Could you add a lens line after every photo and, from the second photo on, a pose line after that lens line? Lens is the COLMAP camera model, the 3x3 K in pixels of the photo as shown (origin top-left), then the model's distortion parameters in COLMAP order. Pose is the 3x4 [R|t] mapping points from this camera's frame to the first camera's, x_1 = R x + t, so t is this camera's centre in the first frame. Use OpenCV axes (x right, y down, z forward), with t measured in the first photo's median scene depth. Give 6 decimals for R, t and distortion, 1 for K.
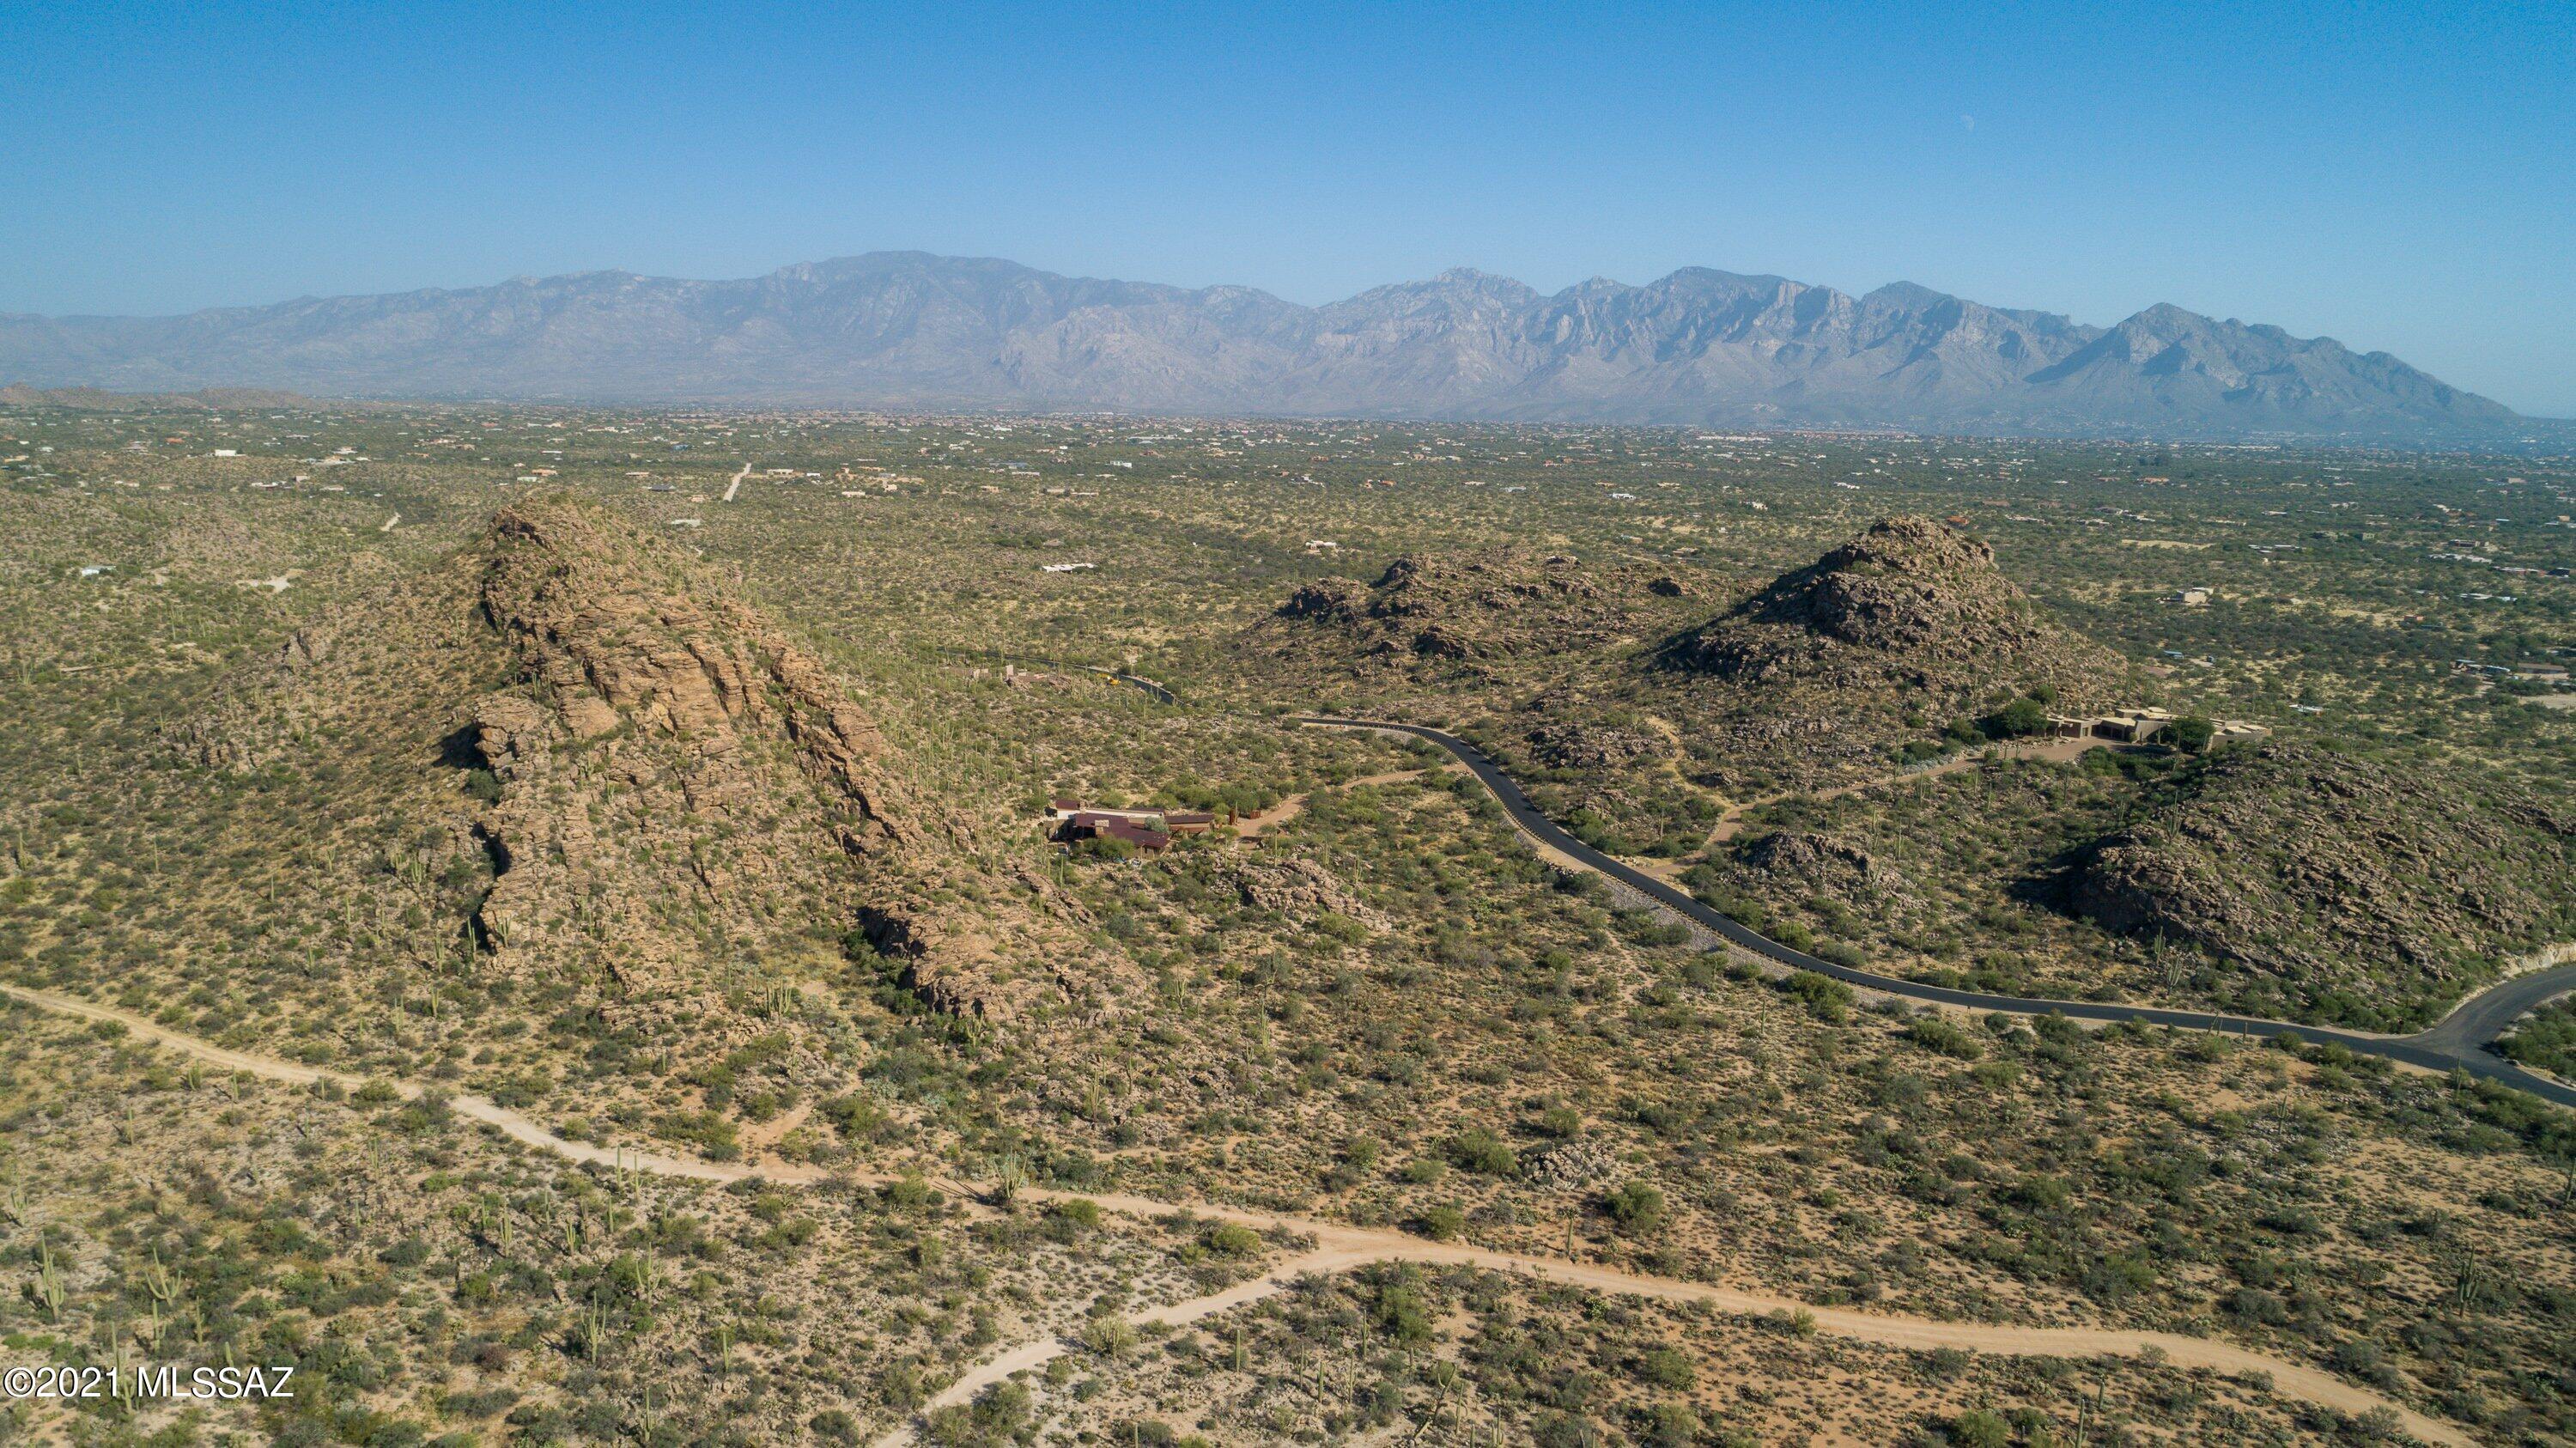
lens RADIAL K [[1717.9, 0, 1290.8], [0, 1717.9, 728.2], [0, 0, 1]] dist [-0.018417, 0.007515]
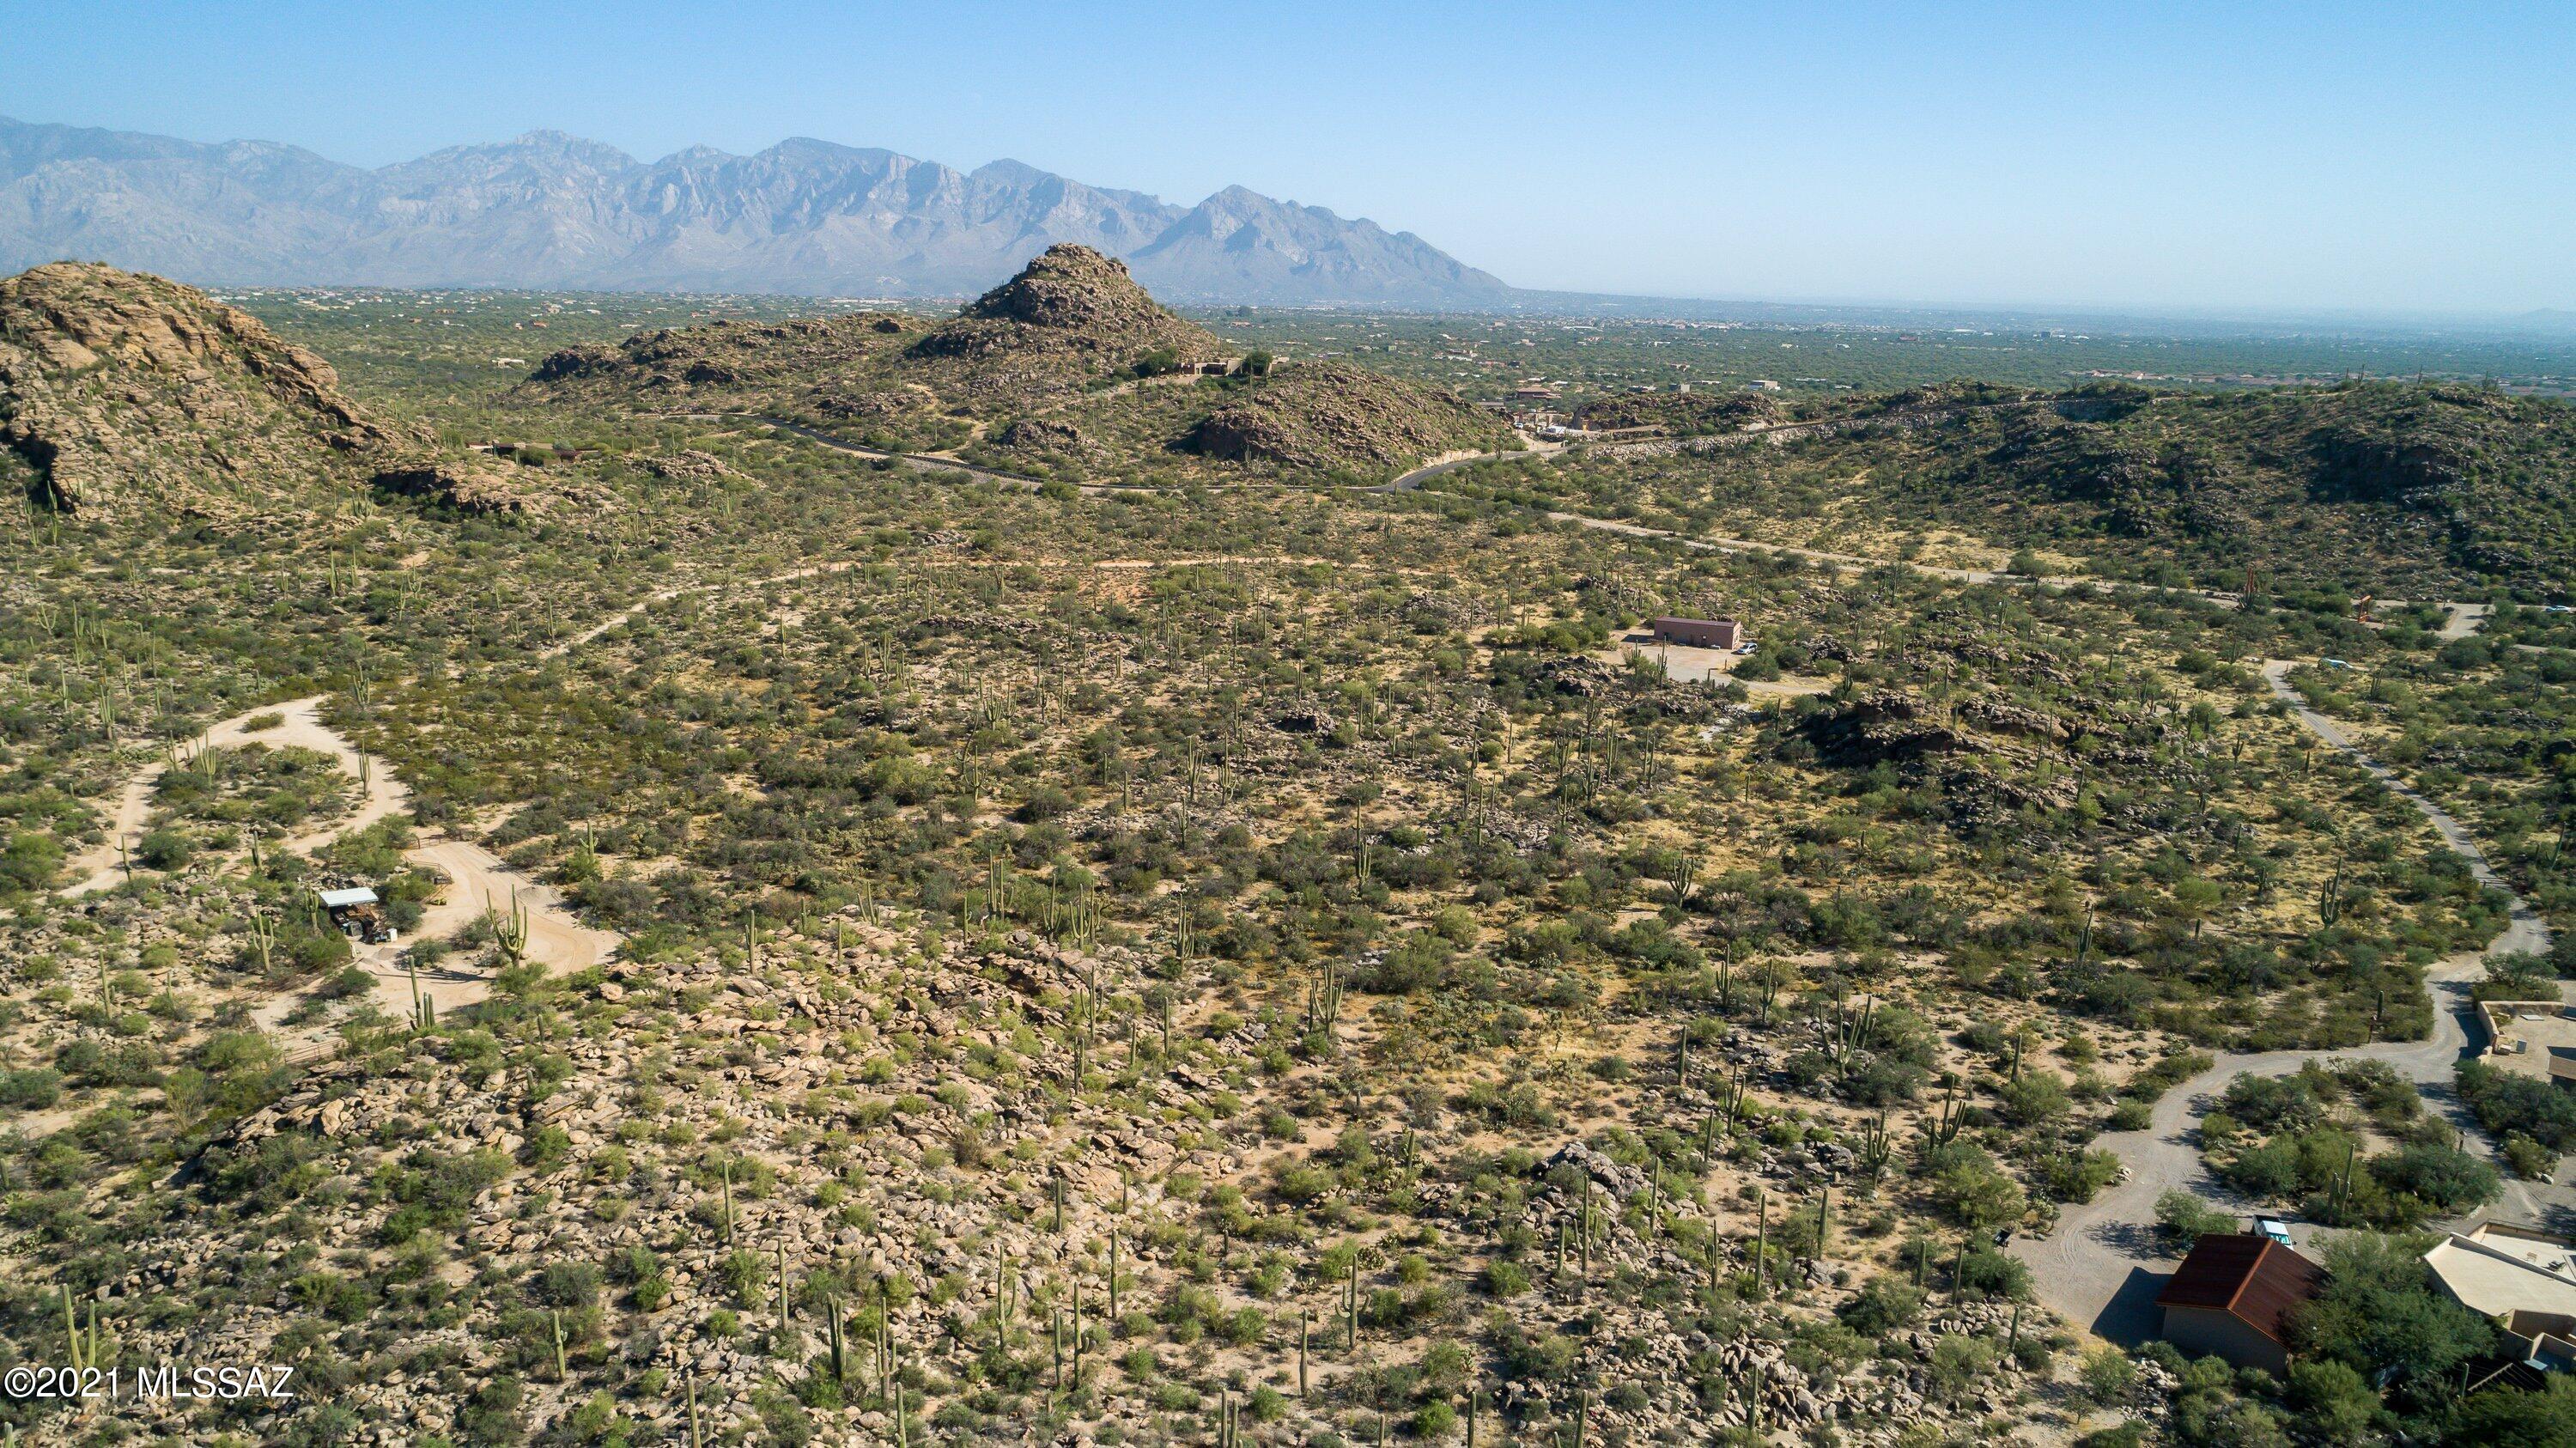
lens RADIAL K [[1717.9, 0, 1290.8], [0, 1717.9, 728.2], [0, 0, 1]] dist [-0.018417, 0.007515]
pose [[0.881731, -0.115515, 0.457391, -0.180602], [0.084777, 0.992573, 0.087248, 0.174241], [-0.464072, -0.038153, 0.884975, -0.366658]]
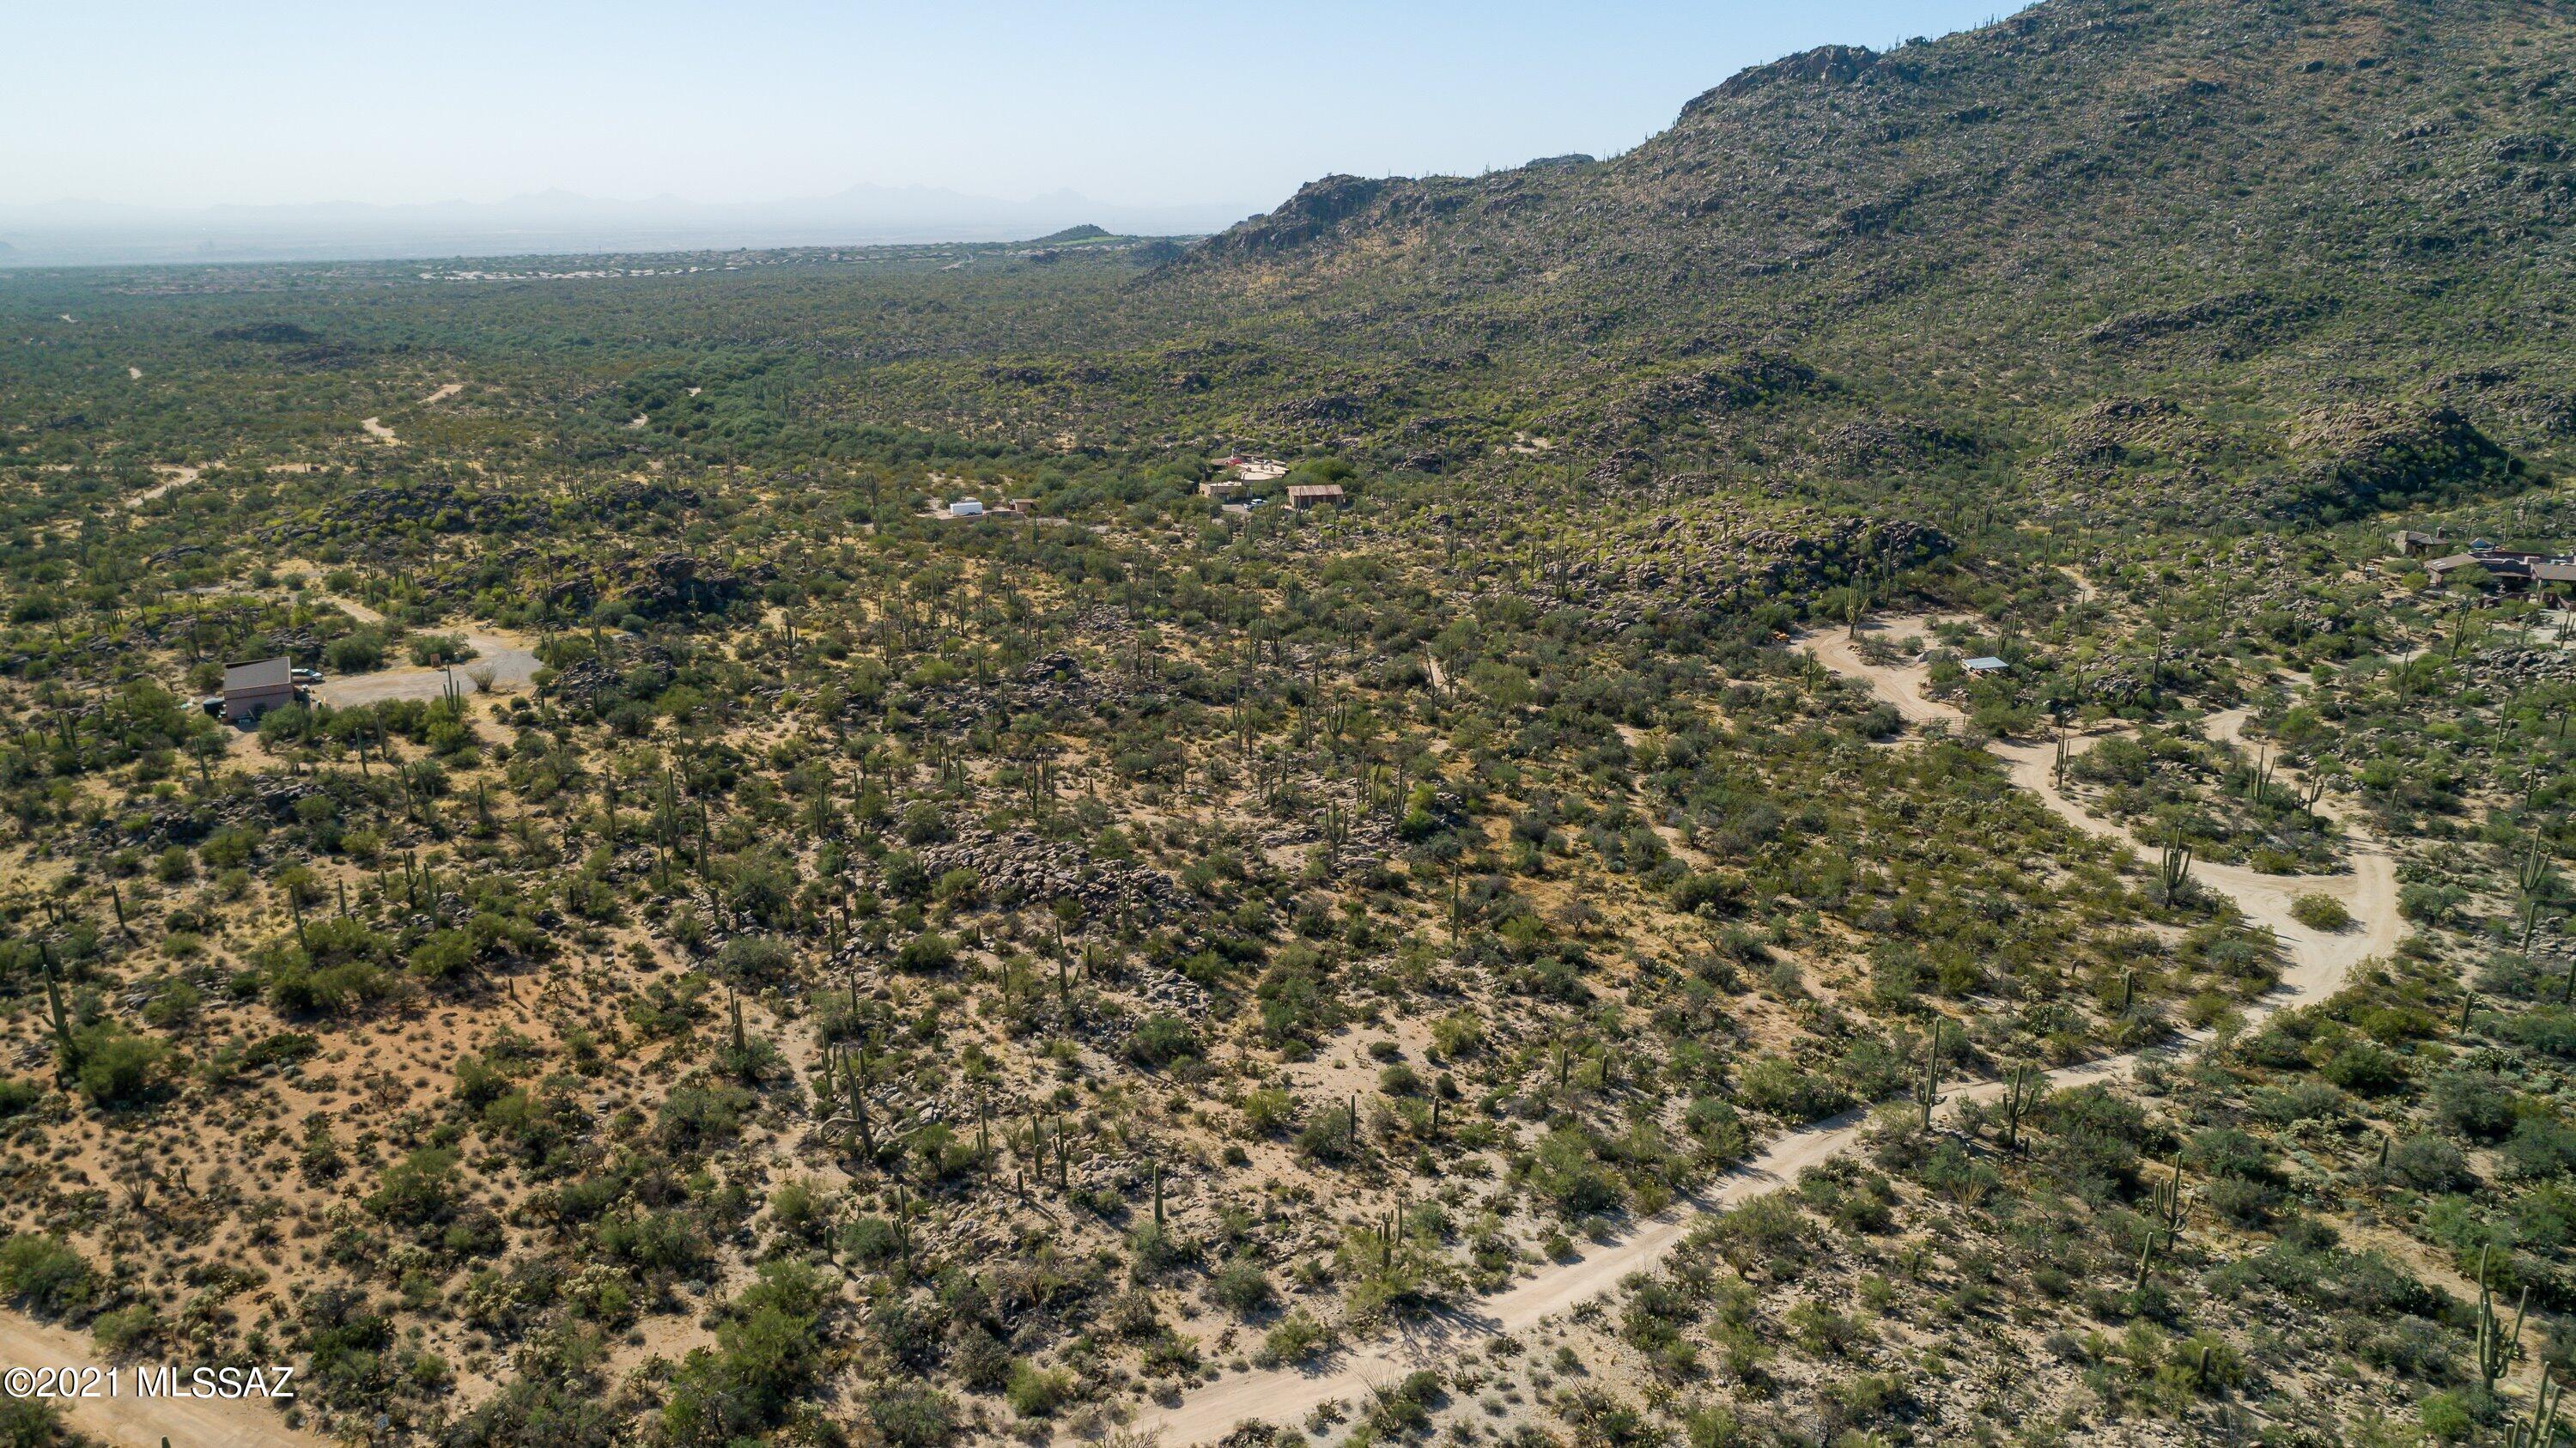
lens RADIAL K [[1717.9, 0, 1290.8], [0, 1717.9, 728.2], [0, 0, 1]] dist [-0.018417, 0.007515]
pose [[-0.988654, -0.051262, 0.141191, -0.060297], [0.022503, 0.878810, 0.476640, -0.010091], [-0.148514, 0.474410, -0.867686, 0.592351]]
